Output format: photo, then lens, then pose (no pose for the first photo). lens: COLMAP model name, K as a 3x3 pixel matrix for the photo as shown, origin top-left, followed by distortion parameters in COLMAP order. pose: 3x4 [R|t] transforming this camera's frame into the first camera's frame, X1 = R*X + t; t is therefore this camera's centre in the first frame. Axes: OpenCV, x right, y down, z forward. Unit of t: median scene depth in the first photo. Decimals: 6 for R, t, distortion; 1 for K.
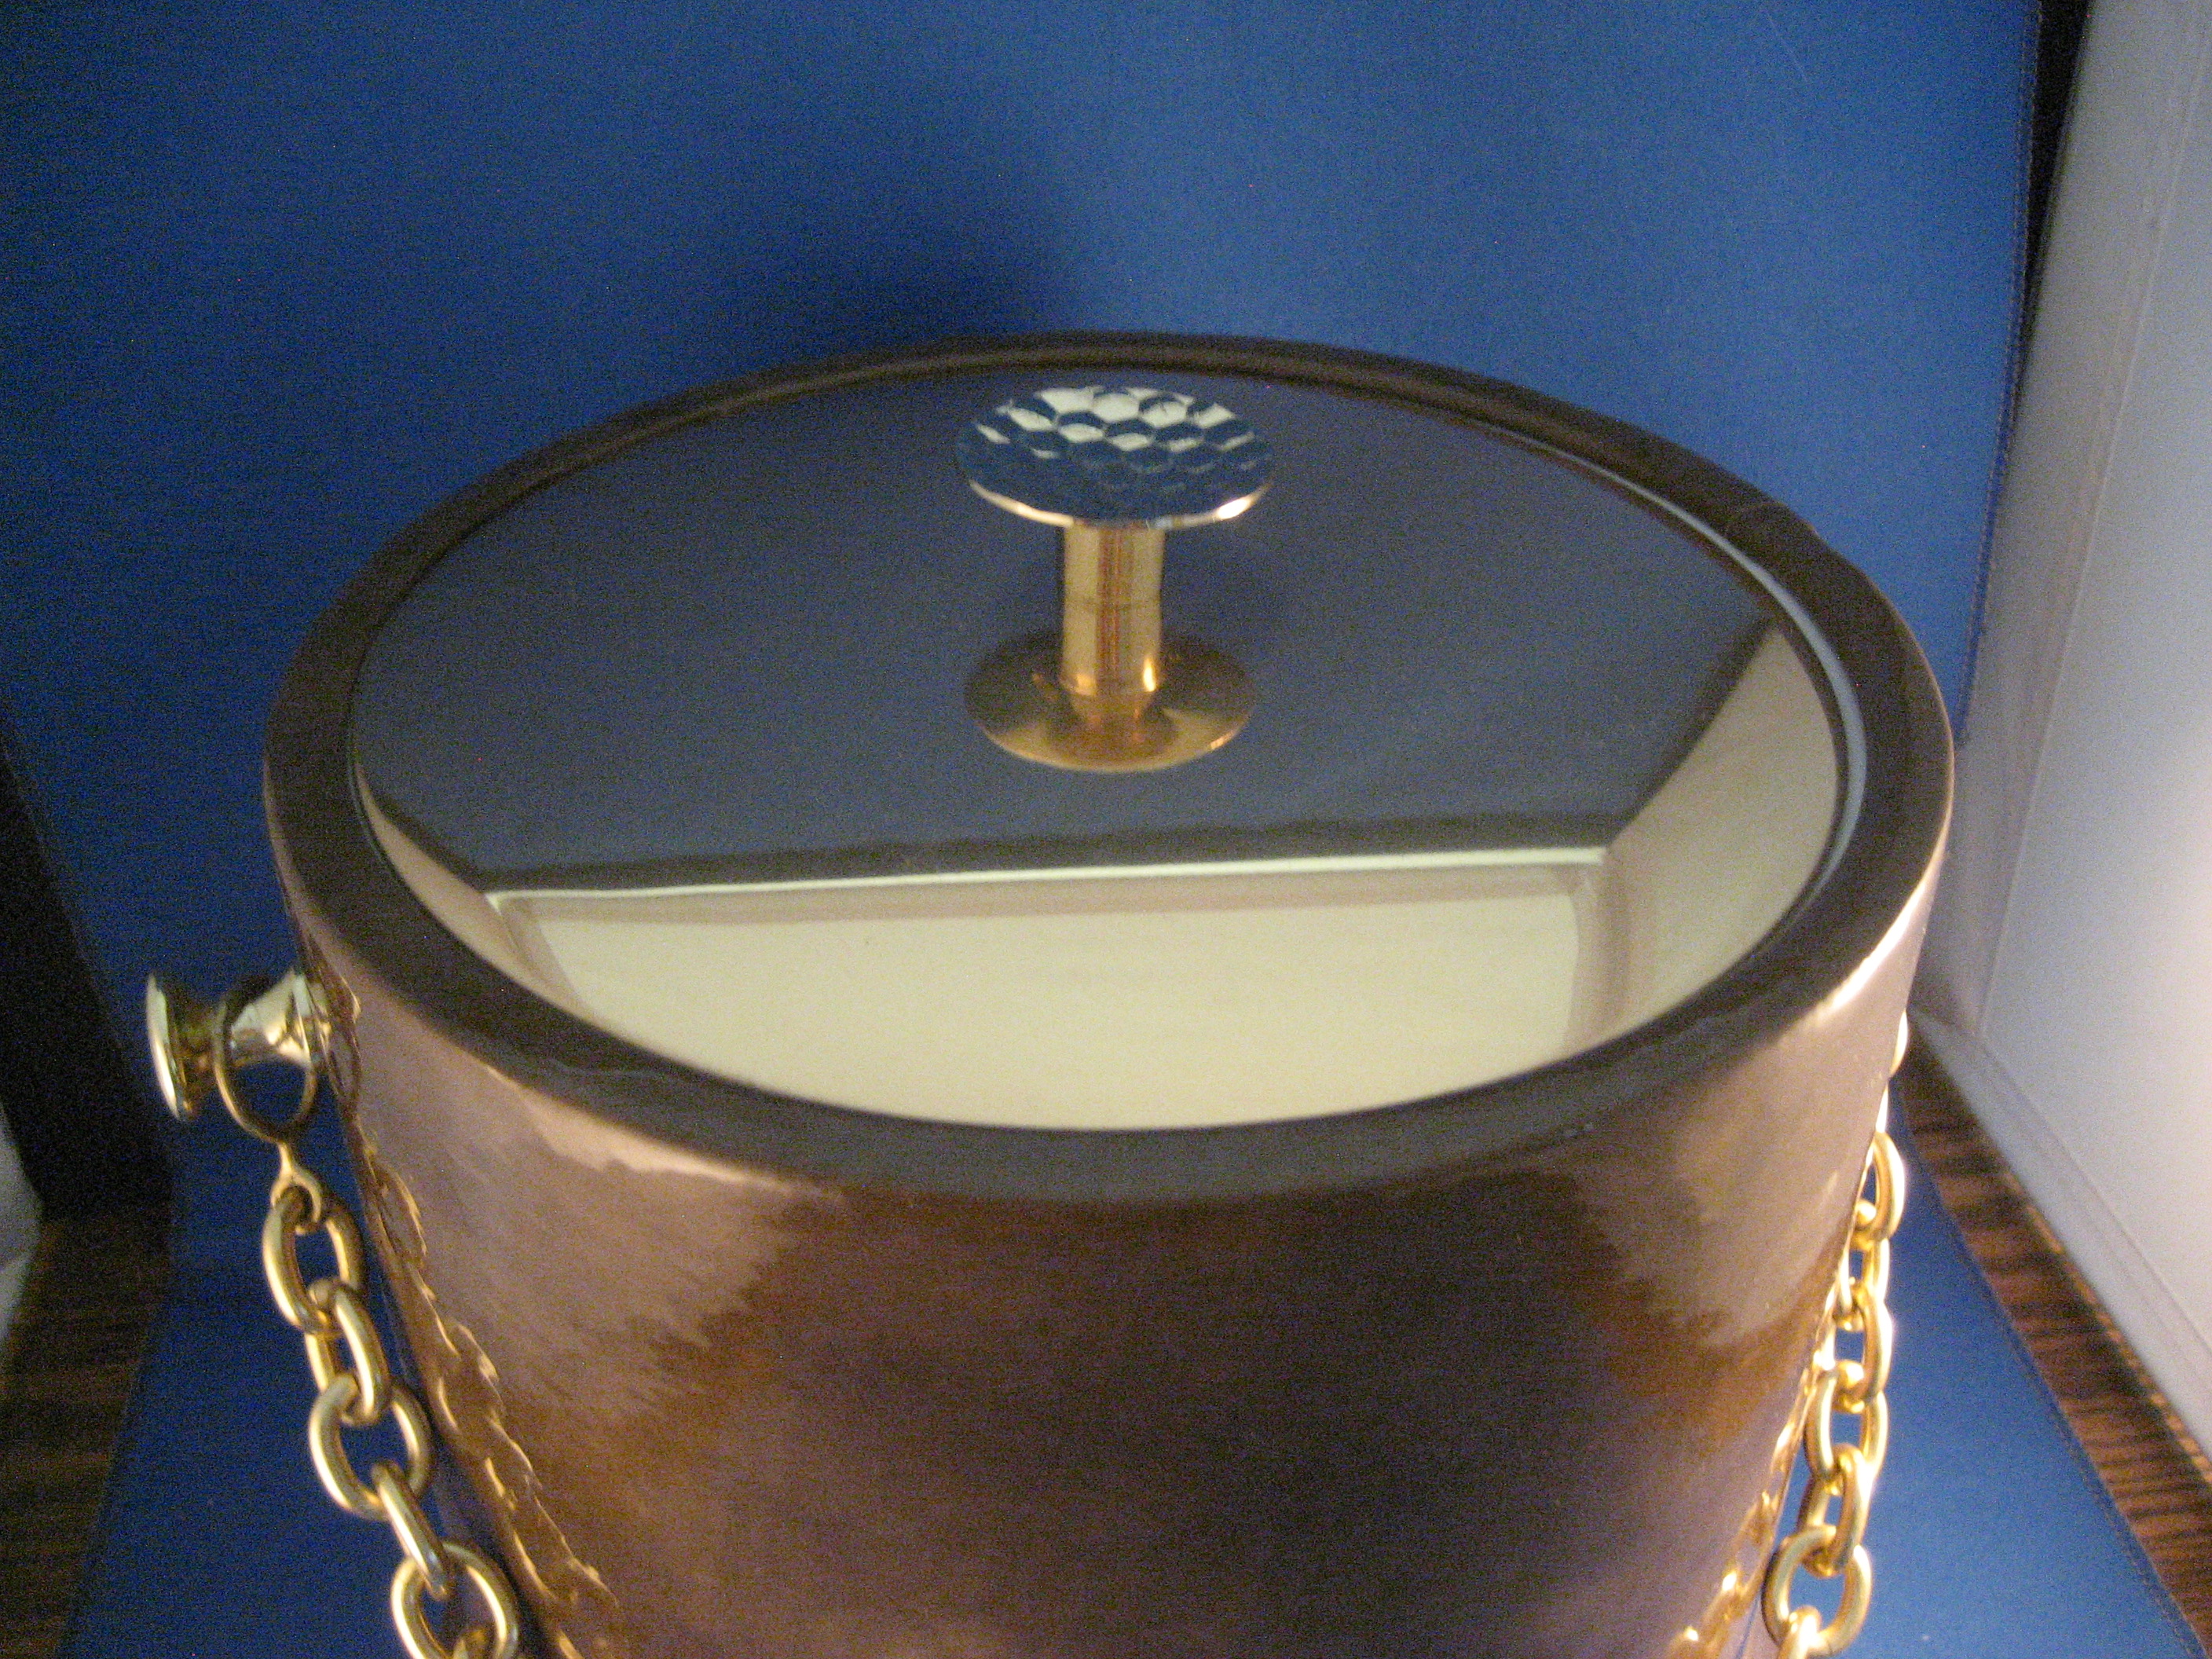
lens RADIAL K [[2306.3, 0, 1114.6], [0, 2306.3, 888.9], [0, 0, 1]] dist [-0.041114, 0.000000]
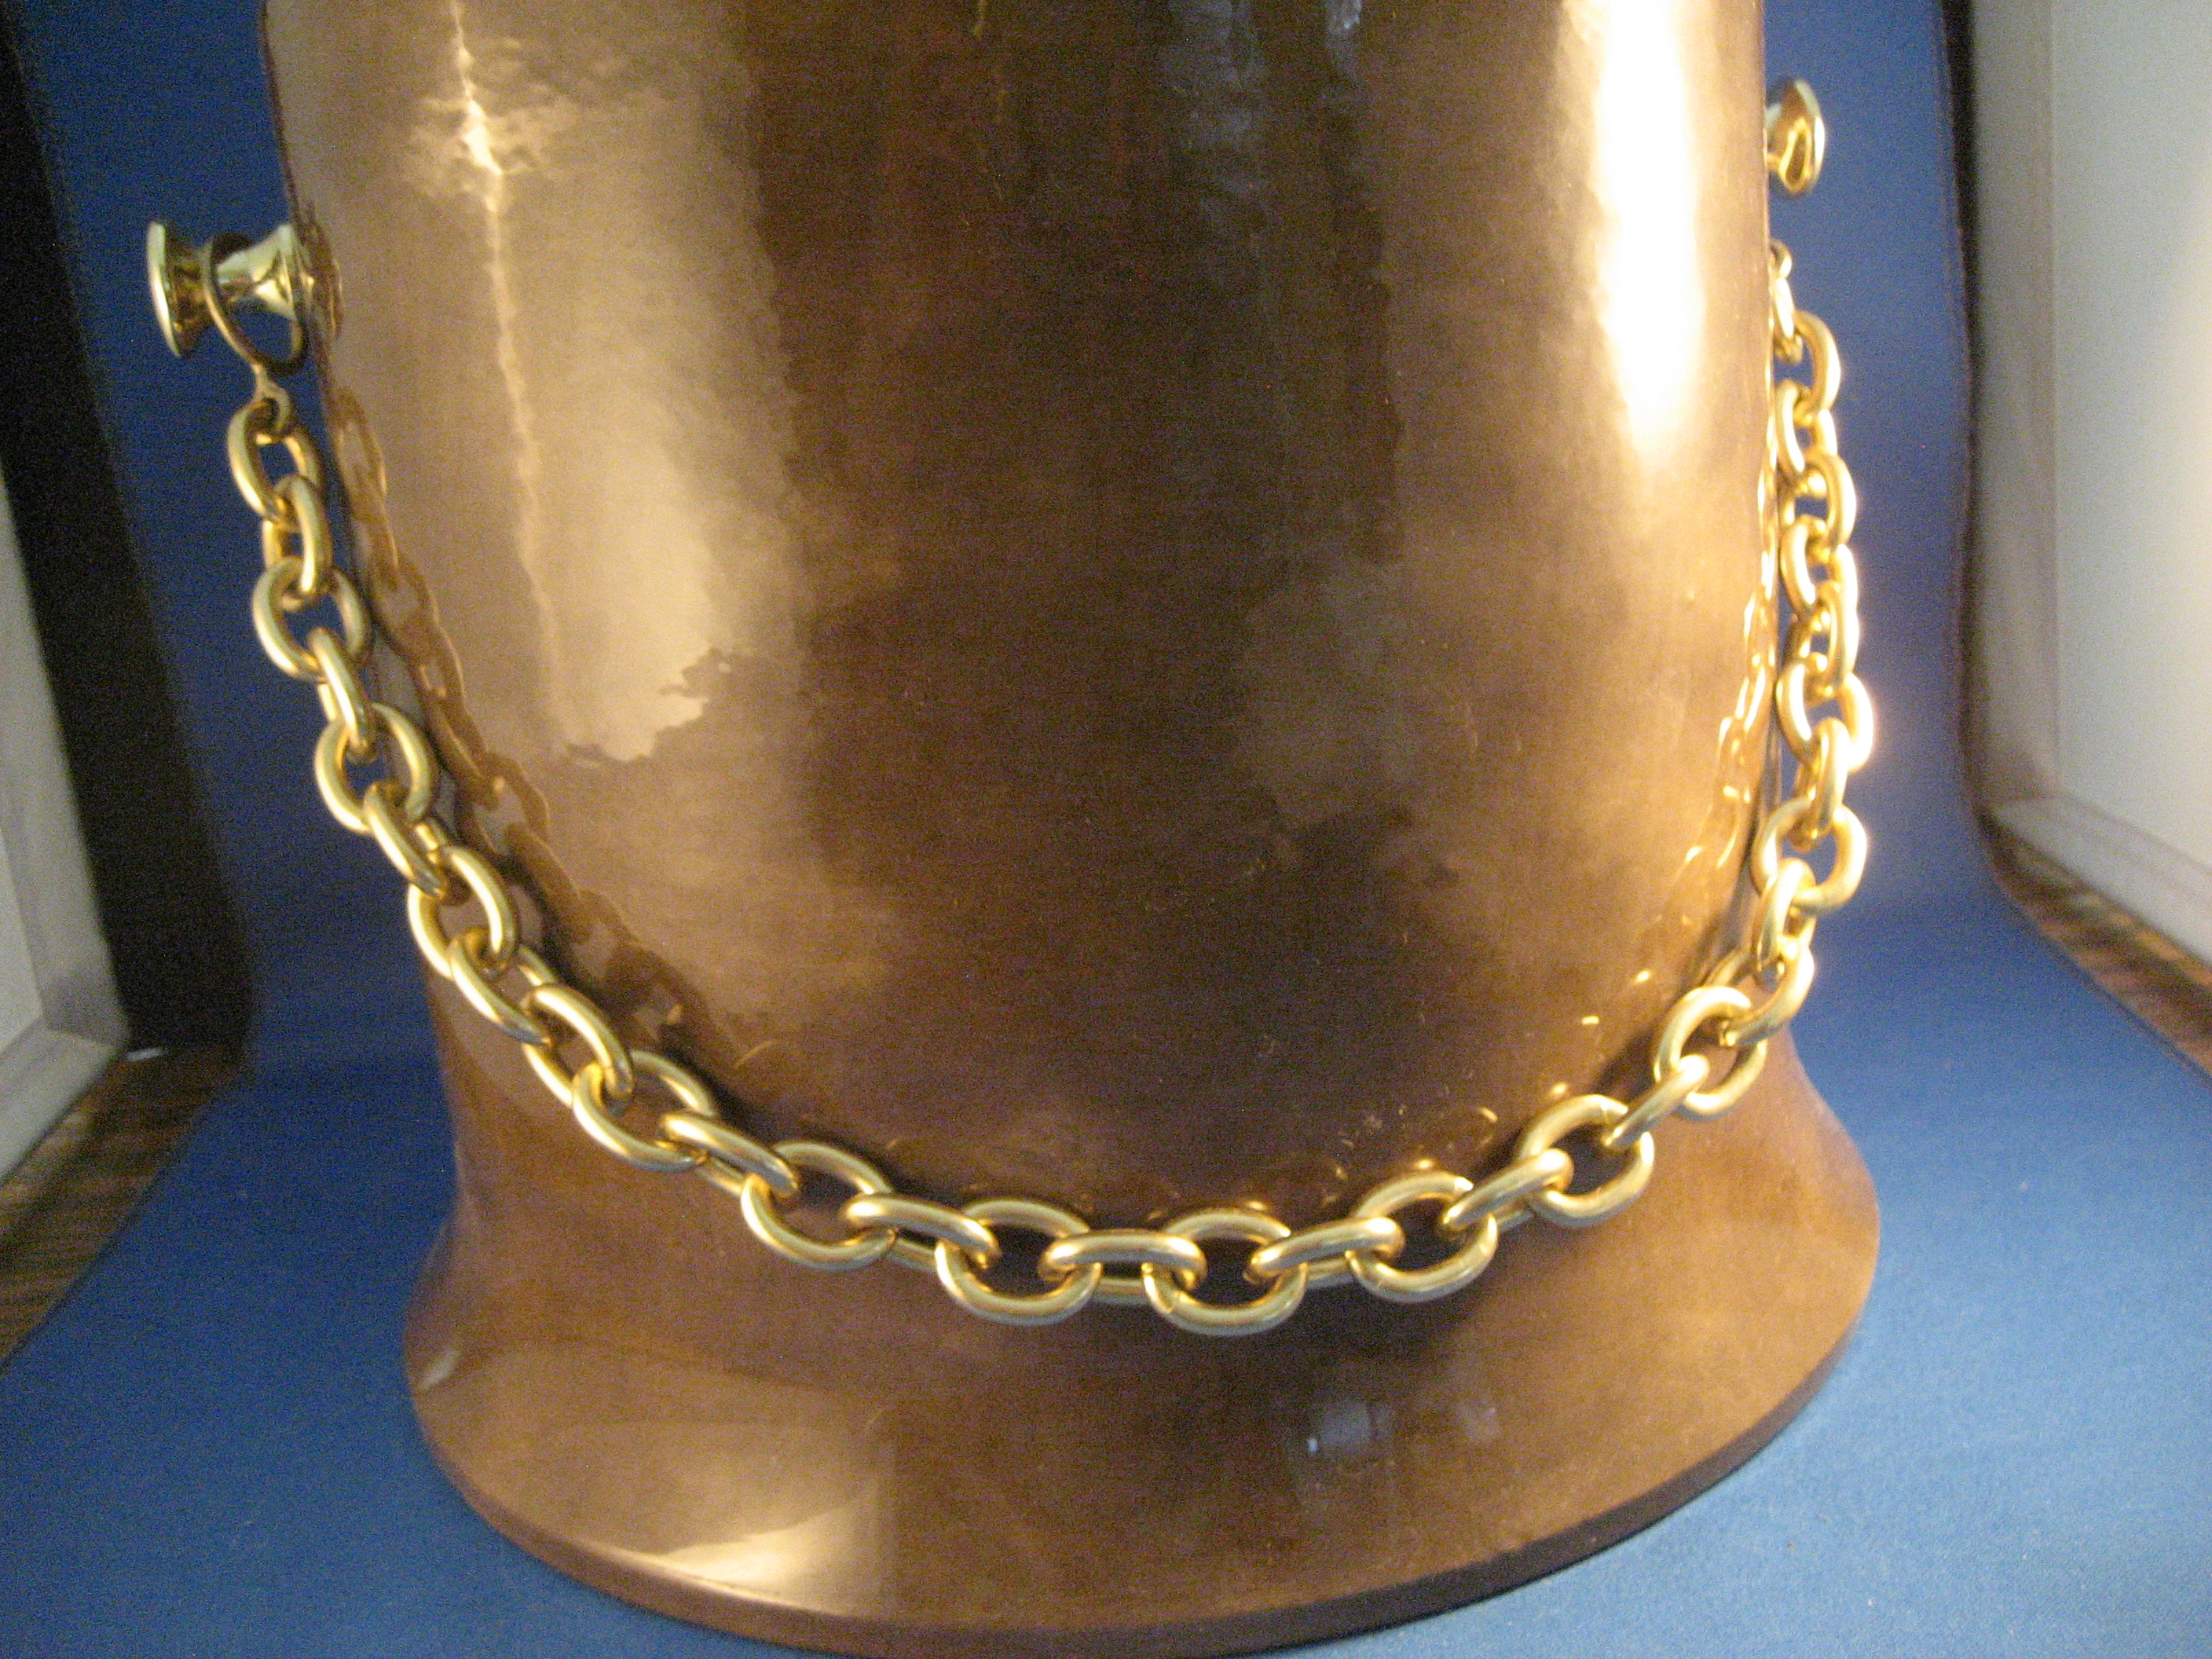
lens RADIAL K [[2306.3, 0, 1099.0], [0, 2306.3, 815.2], [0, 0, 1]] dist [-0.041114, 0.000000]
pose [[0.992523, -0.060523, -0.105999, 0.138079], [0.024824, 0.950353, -0.310182, 0.661114], [0.119510, 0.305231, 0.944749, 0.080542]]
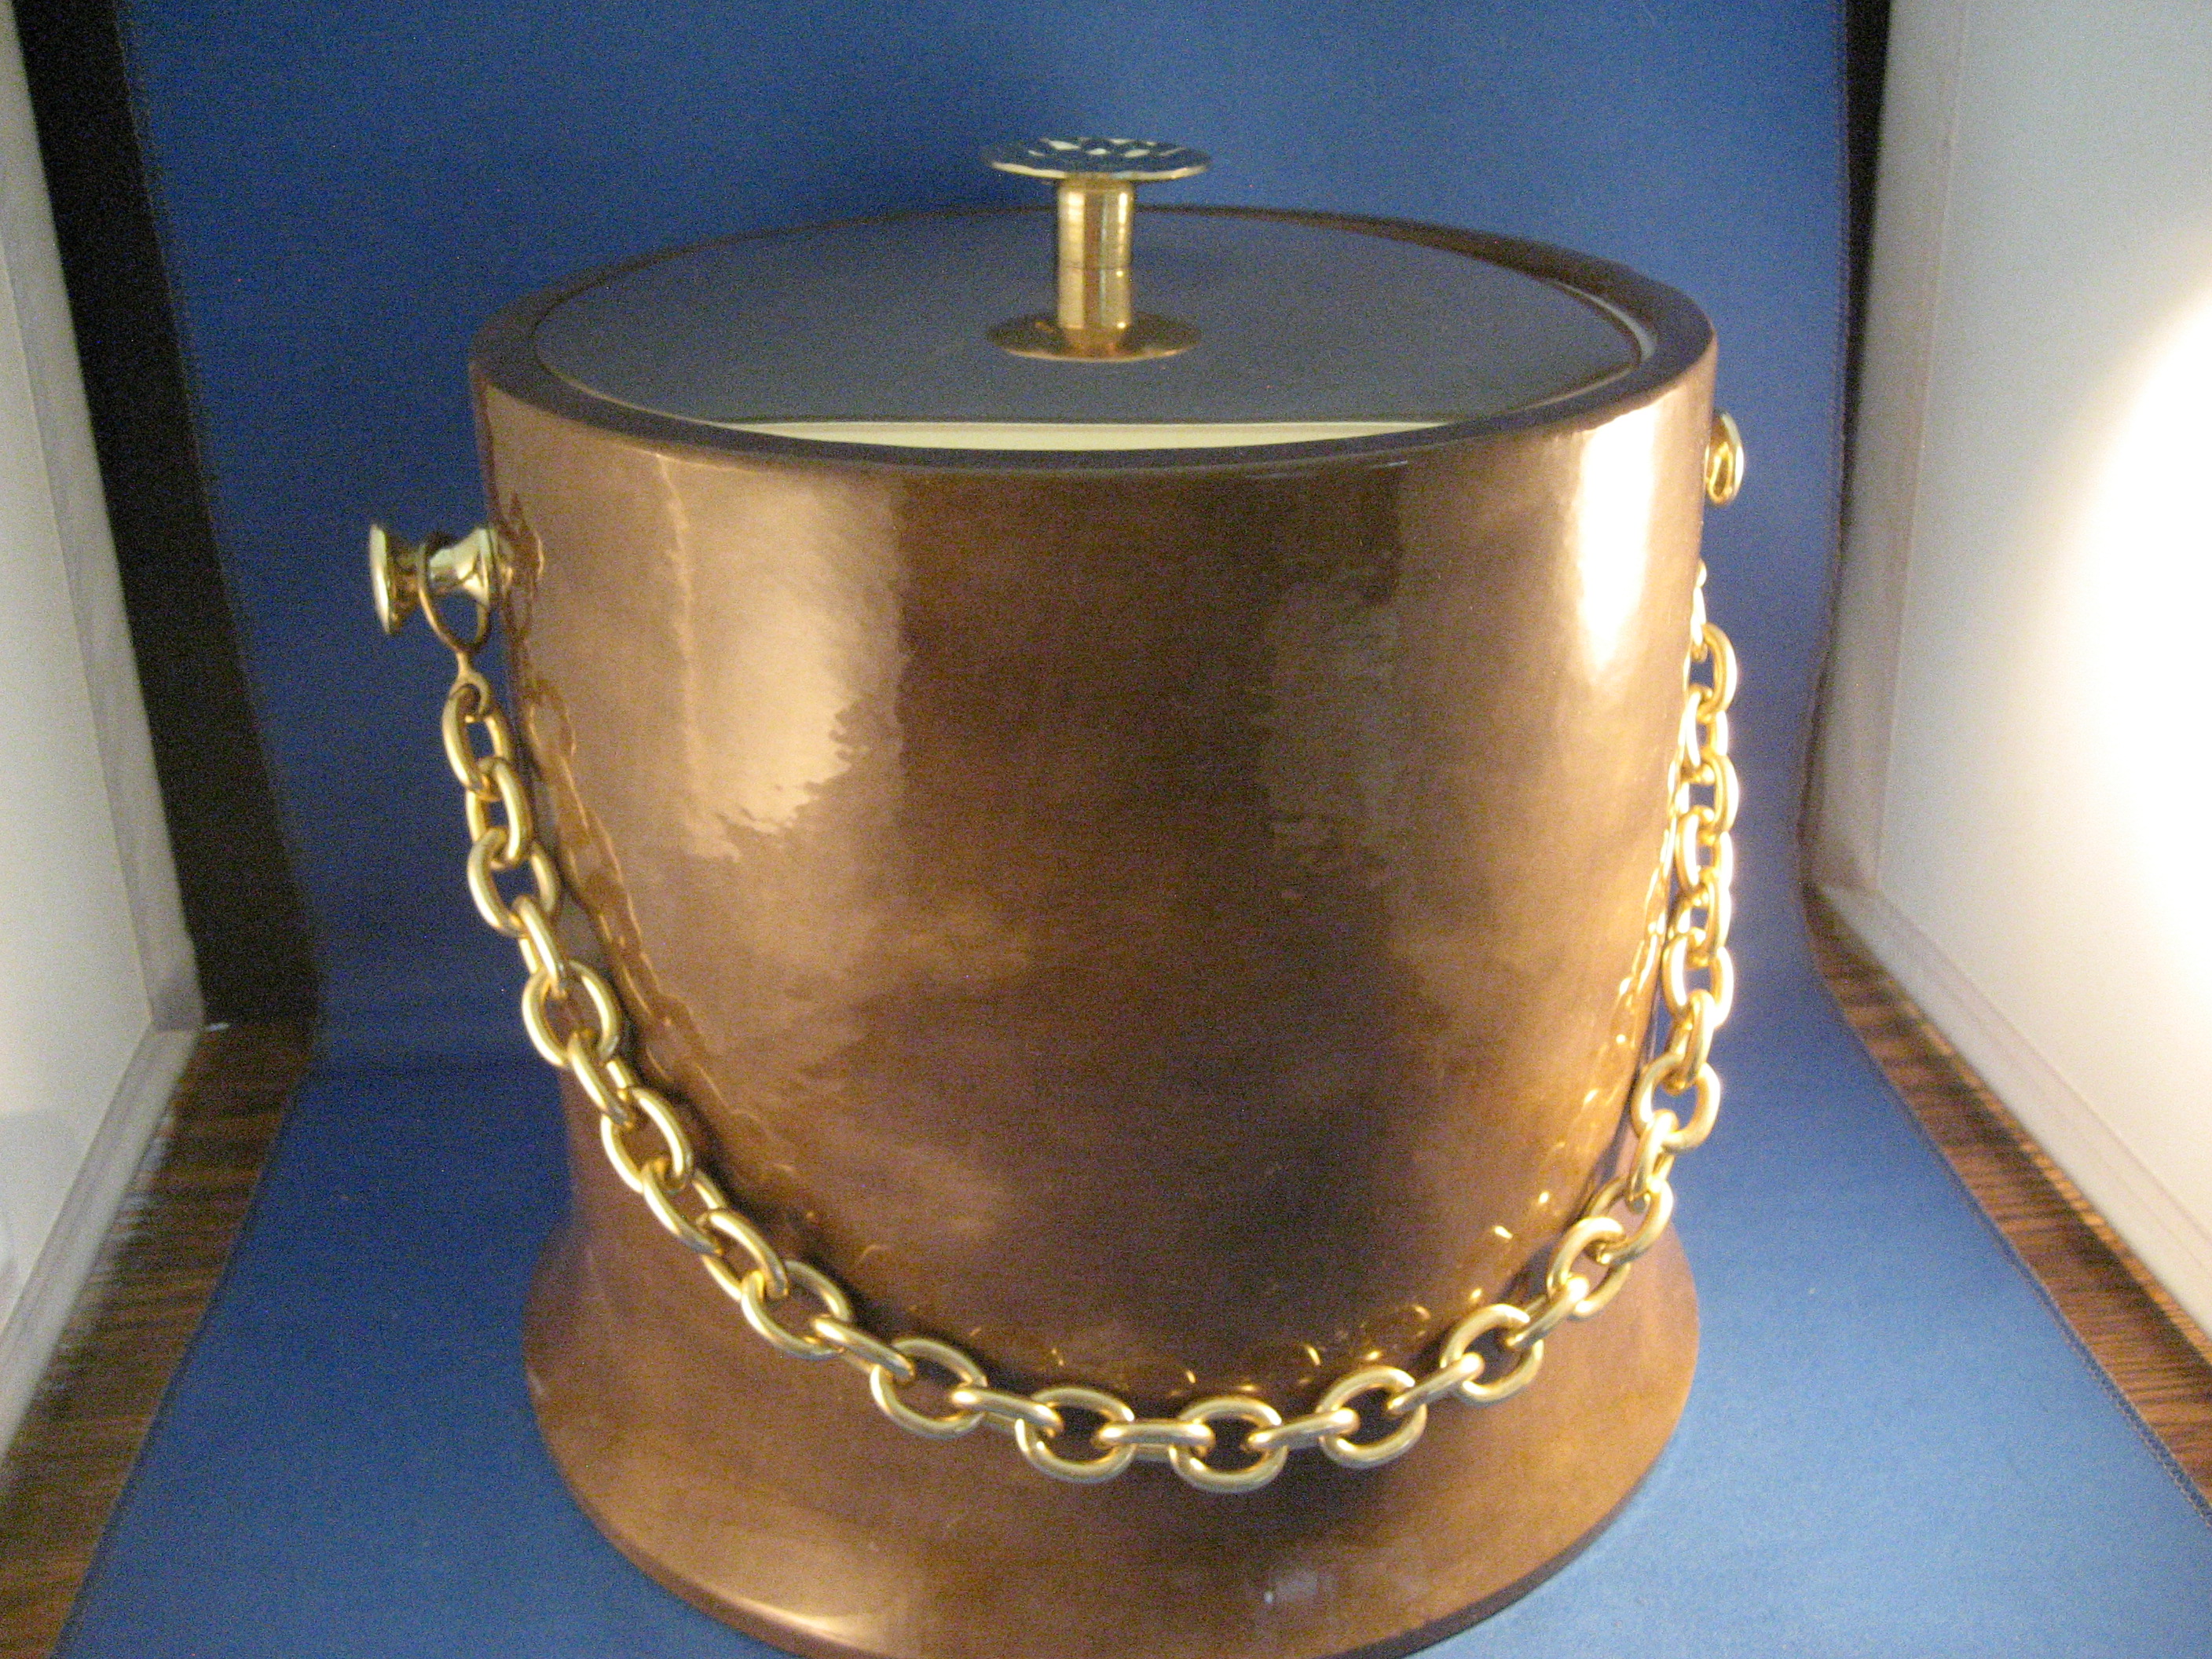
lens RADIAL K [[2306.3, 0, 1106.7], [0, 2306.3, 843.9], [0, 0, 1]] dist [-0.041114, 0.000000]
pose [[0.999433, 0.005762, -0.033158, 0.052008], [-0.011294, 0.985524, -0.169158, 0.438059], [0.031704, 0.169437, 0.985031, -0.272856]]
